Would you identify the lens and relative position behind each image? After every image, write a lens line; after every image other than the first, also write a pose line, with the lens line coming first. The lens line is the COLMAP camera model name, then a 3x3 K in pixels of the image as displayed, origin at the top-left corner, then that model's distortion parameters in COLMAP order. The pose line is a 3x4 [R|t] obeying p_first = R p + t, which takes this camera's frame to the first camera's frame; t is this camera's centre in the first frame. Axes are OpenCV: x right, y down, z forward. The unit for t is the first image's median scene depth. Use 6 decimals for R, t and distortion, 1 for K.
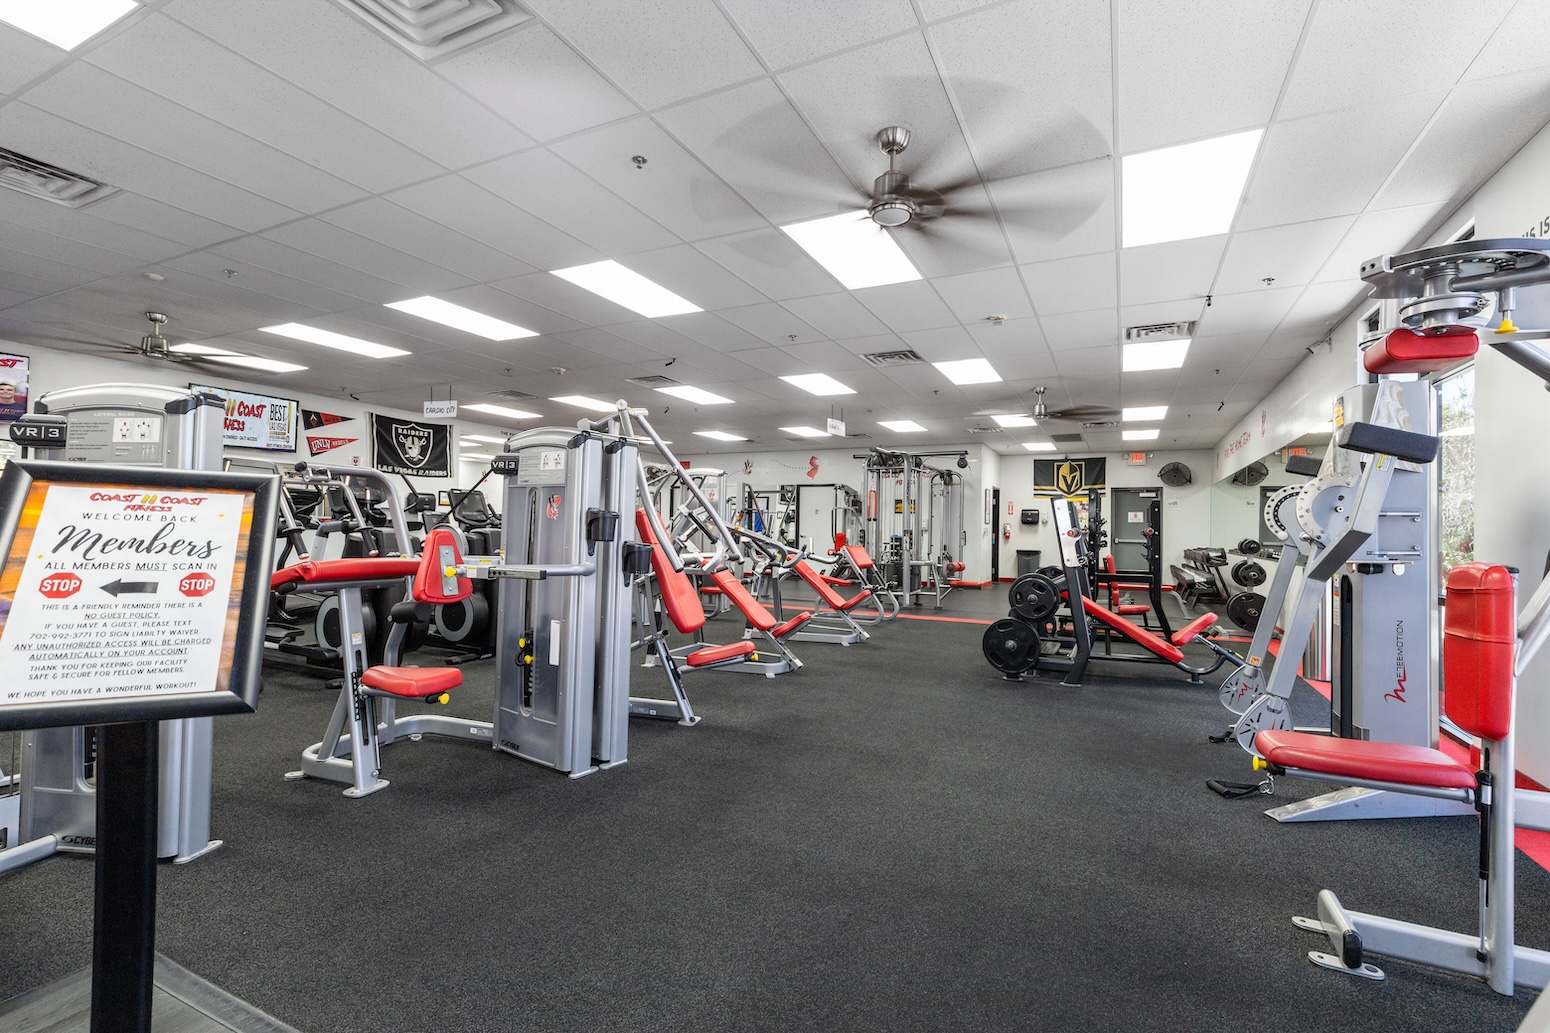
lens RADIAL K [[693.7, 0, 783.4], [0, 693.7, 520.0], [0, 0, 1]] dist [0.006166, -0.001387]
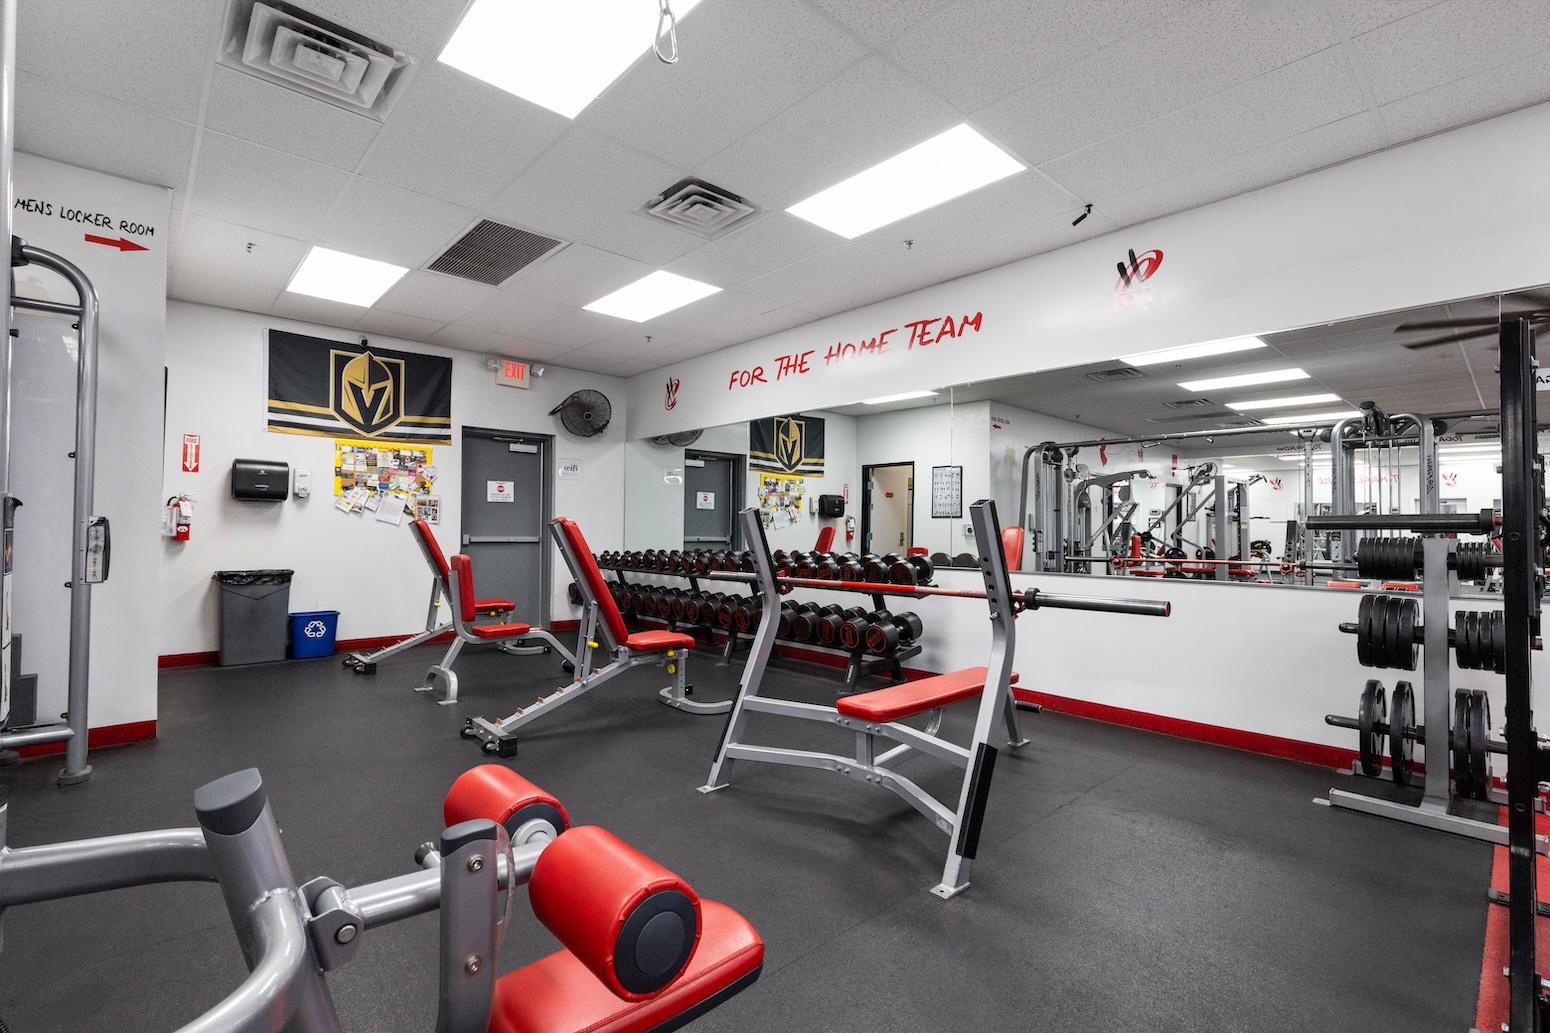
lens RADIAL K [[693.7, 0, 783.4], [0, 693.7, 520.0], [0, 0, 1]] dist [0.006166, -0.001387]
pose [[0.362210, -0.002615, 0.932093, 0.117211], [-0.013604, 0.999875, 0.008092, 0.009808], [-0.931997, -0.015611, 0.362129, 0.639180]]
